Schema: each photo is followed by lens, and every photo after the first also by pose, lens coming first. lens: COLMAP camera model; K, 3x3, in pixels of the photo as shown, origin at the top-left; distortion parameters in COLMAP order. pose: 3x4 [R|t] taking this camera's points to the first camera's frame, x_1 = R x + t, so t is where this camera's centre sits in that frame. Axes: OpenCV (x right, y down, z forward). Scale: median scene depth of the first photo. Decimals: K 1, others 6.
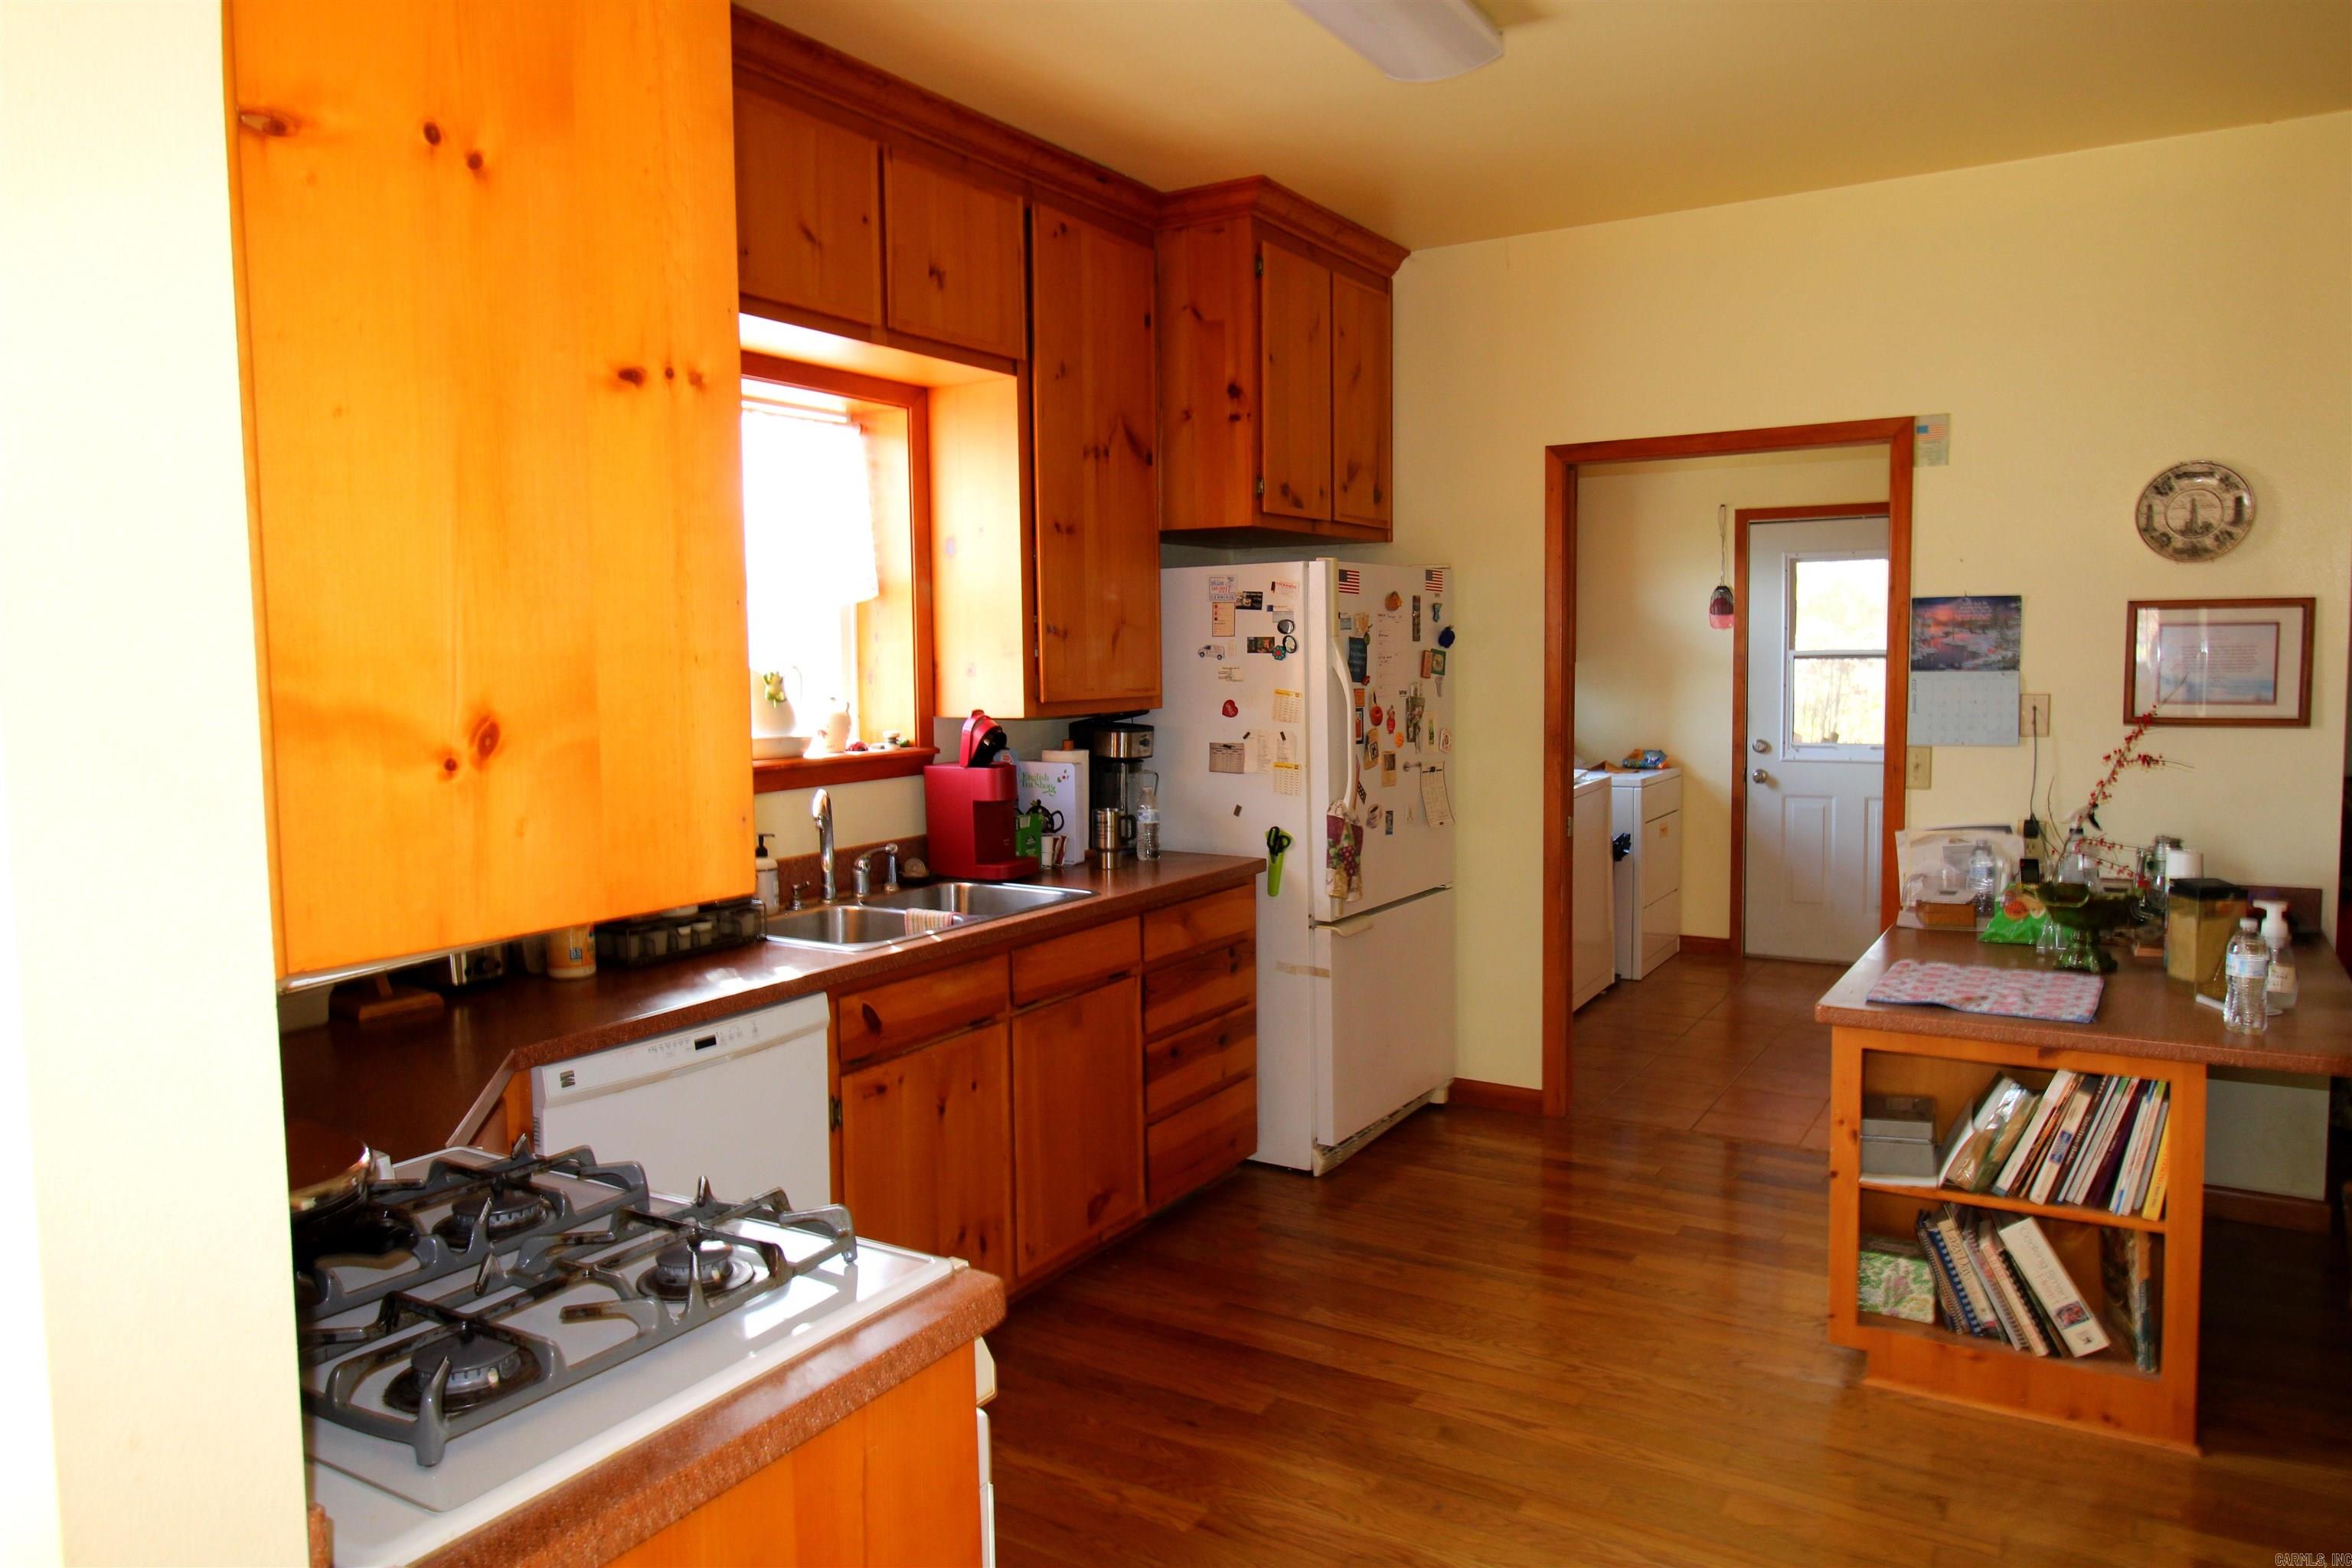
lens RADIAL K [[1572.1, 0, 1197.4], [0, 1572.1, 770.2], [0, 0, 1]] dist [0.013621, -0.013768]
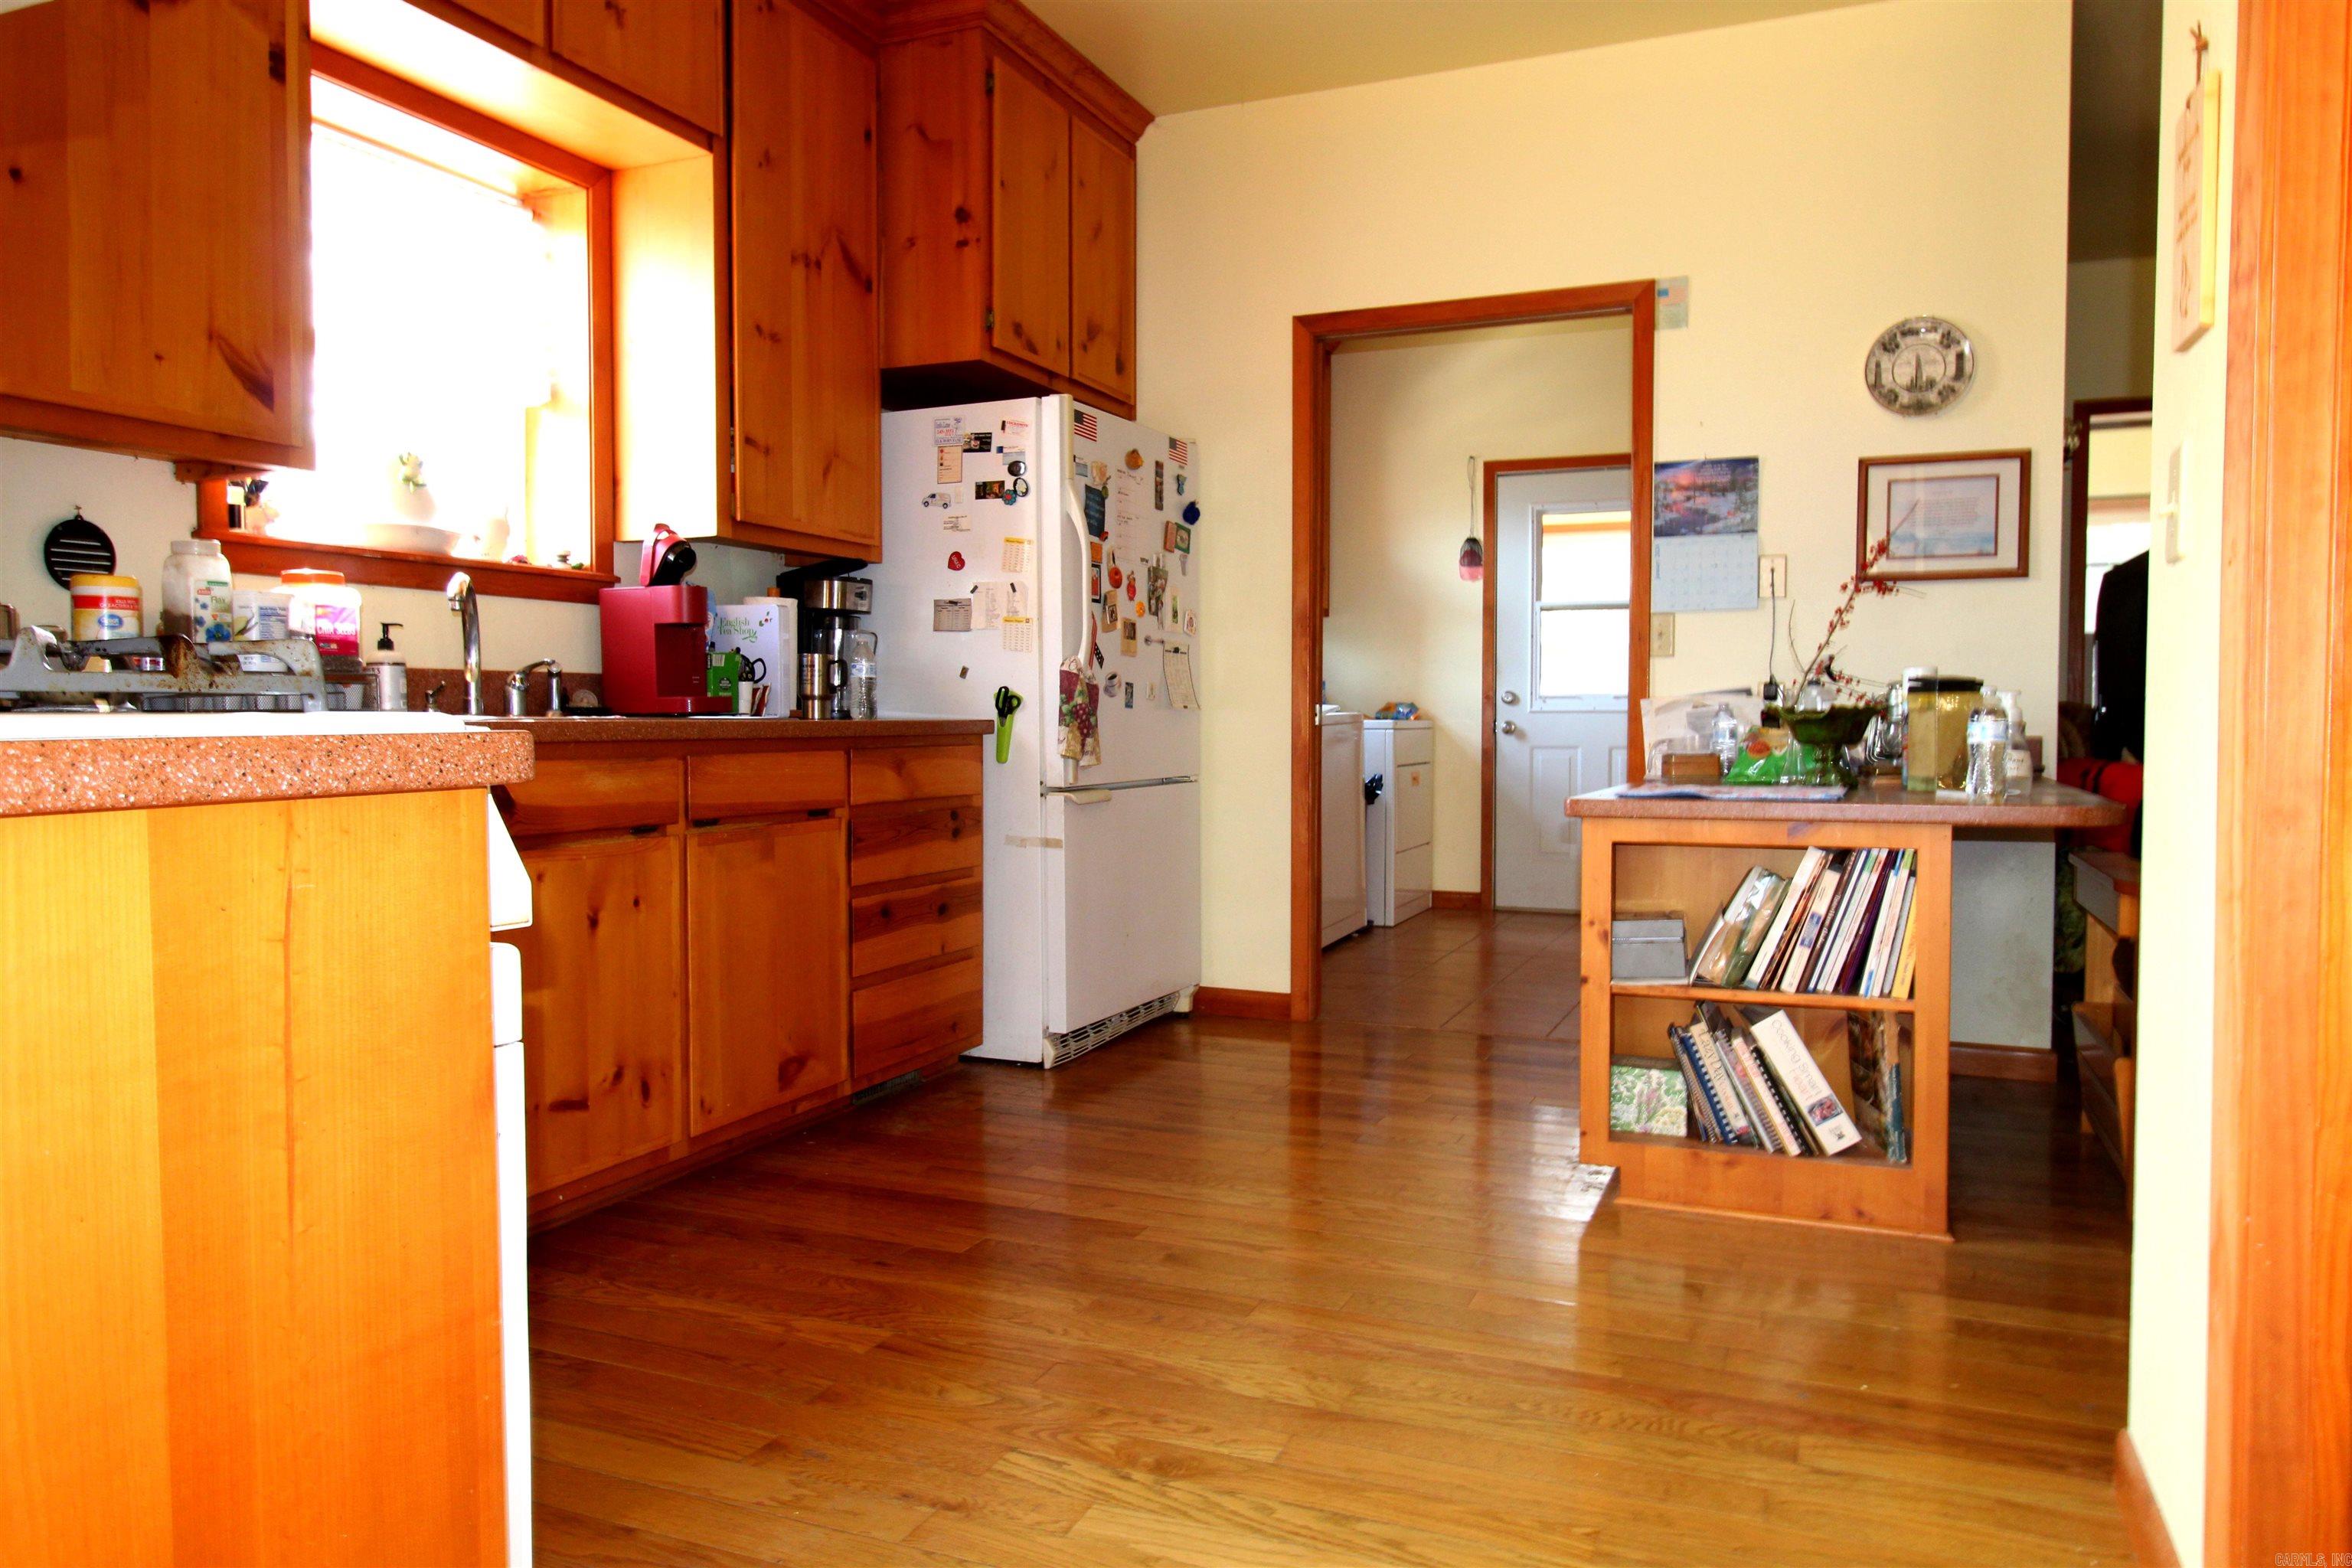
lens RADIAL K [[1572.1, 0, 1200.0], [0, 1572.1, 777.3], [0, 0, 1]] dist [0.013621, -0.013768]
pose [[0.988920, 0.008374, 0.148216, 0.028904], [-0.002422, 0.999185, -0.040290, 0.135945], [-0.148433, 0.039484, 0.988134, 0.079661]]
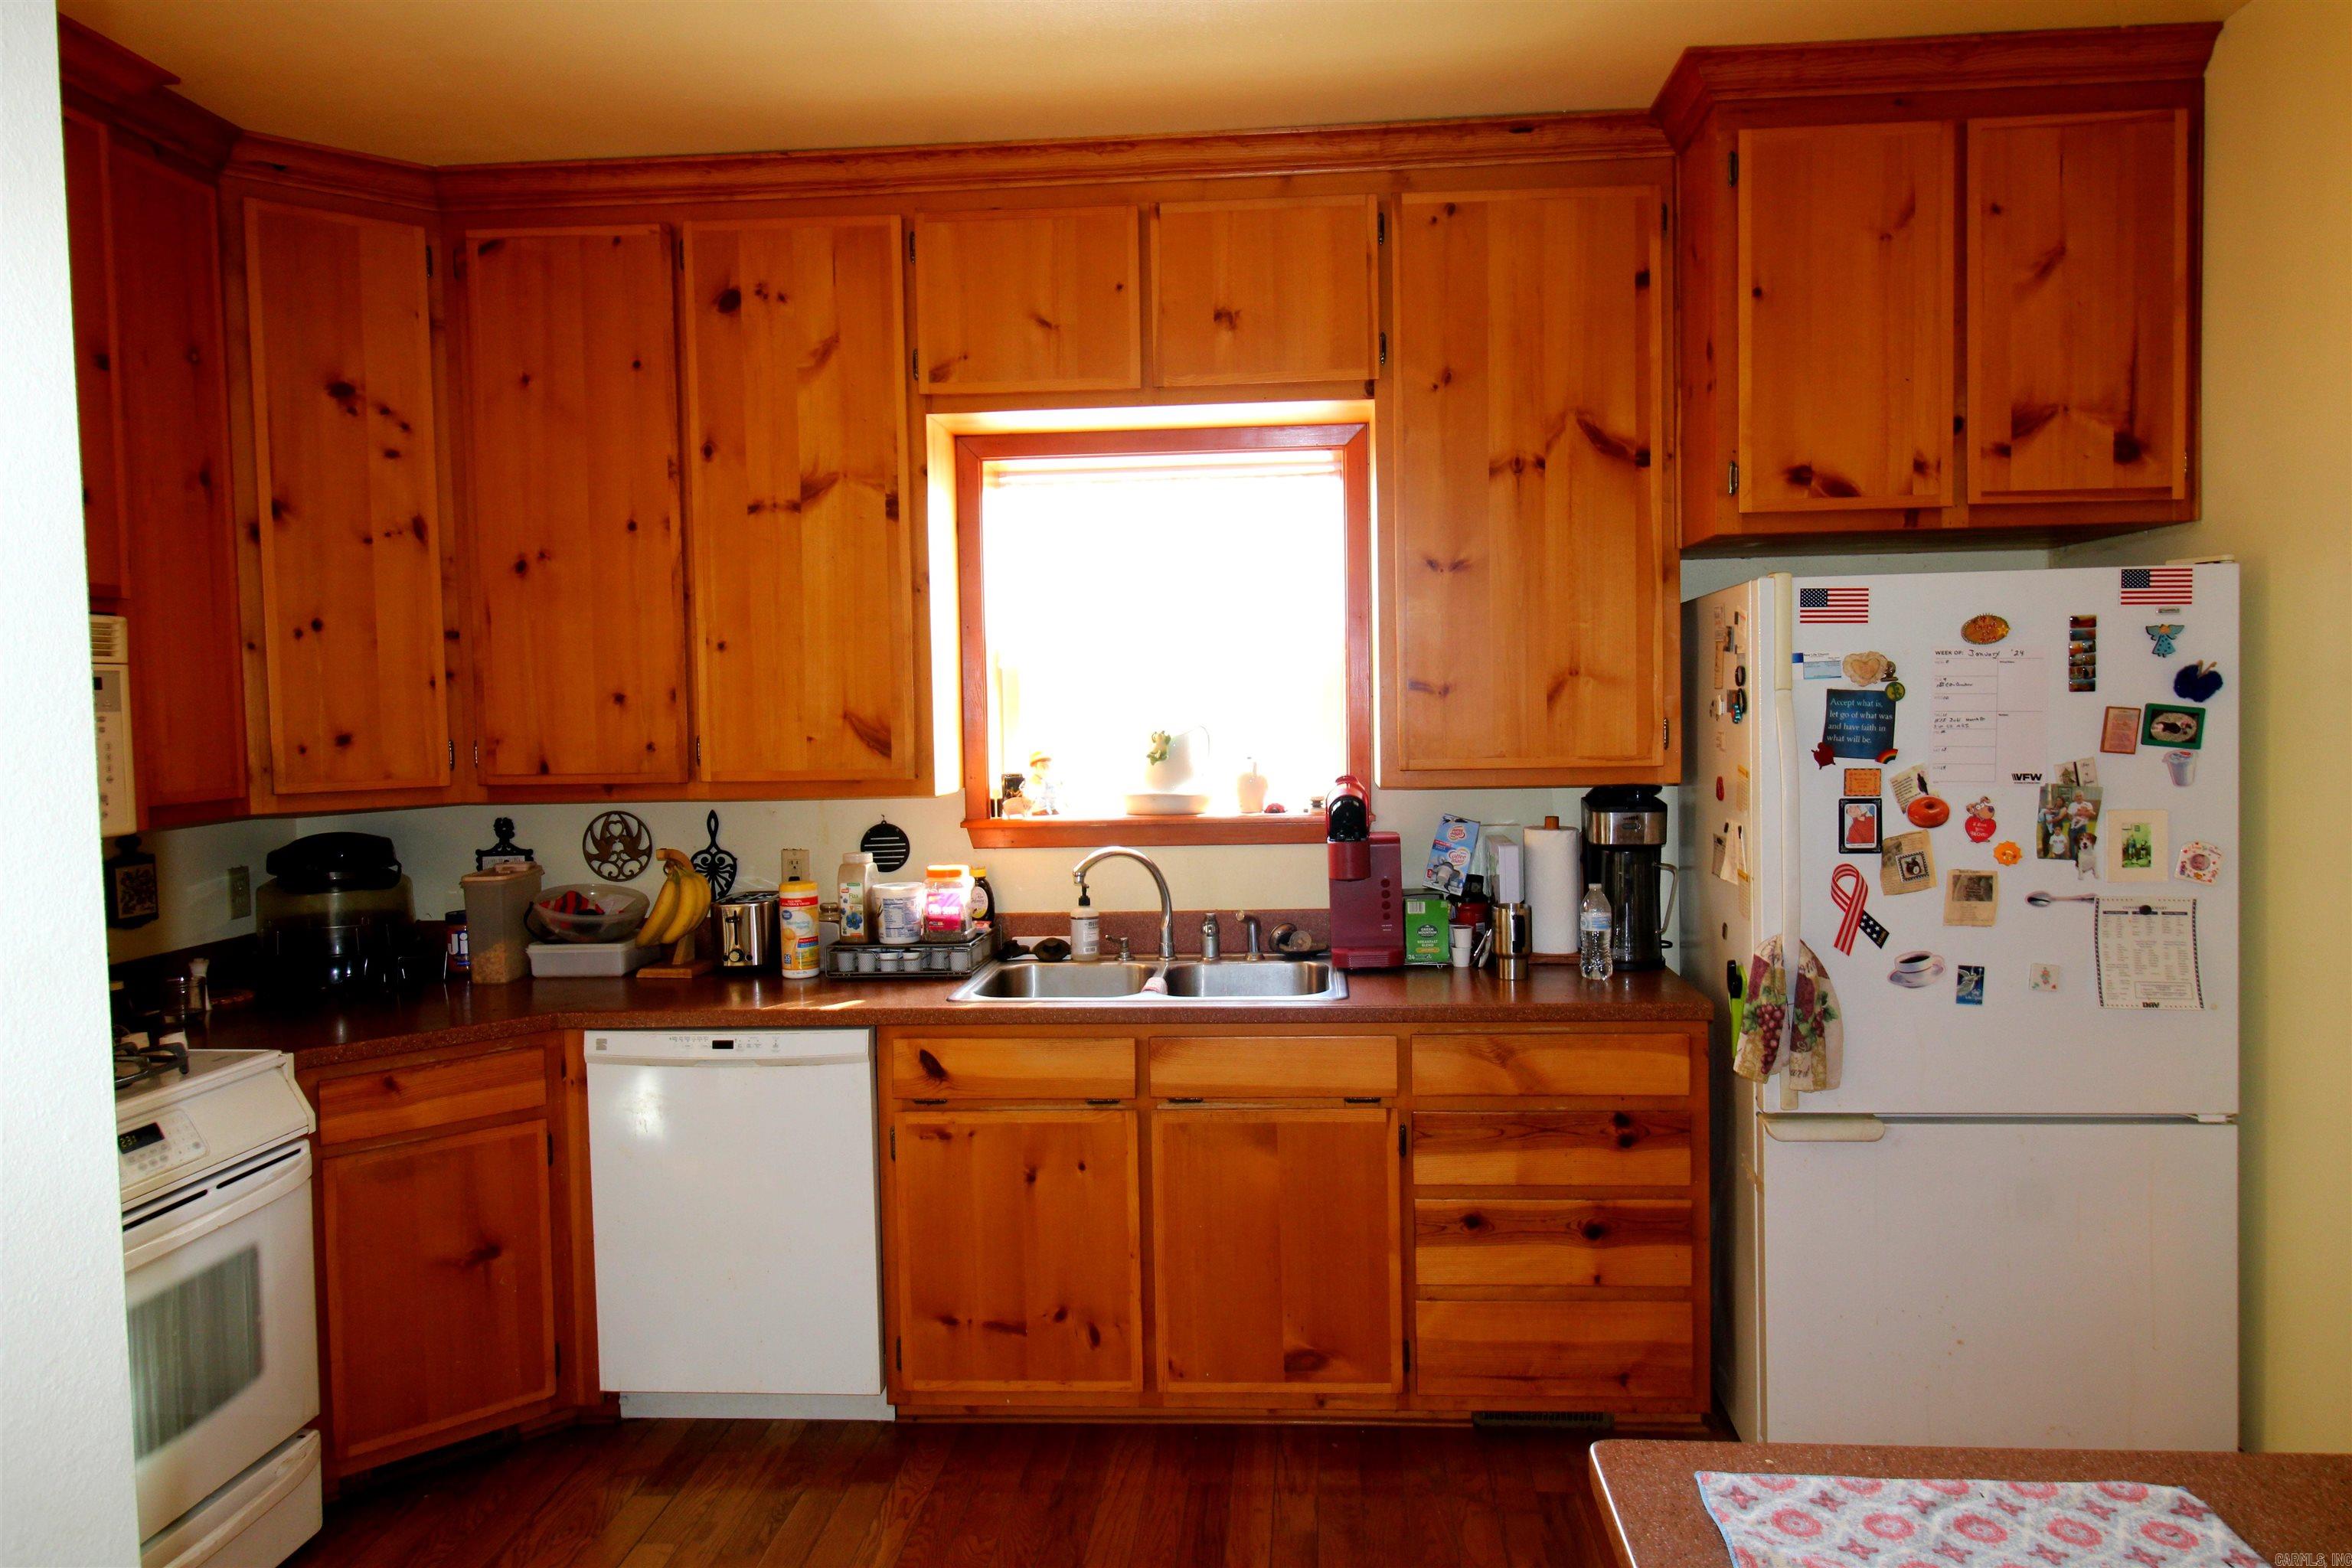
lens RADIAL K [[1572.1, 0, 1198.9], [0, 1572.1, 769.8], [0, 0, 1]] dist [0.013621, -0.013768]
pose [[0.459776, 0.040966, -0.887089, 0.603037], [-0.055199, 0.998322, 0.017493, -0.051597], [0.886318, 0.040923, 0.461266, 0.497149]]
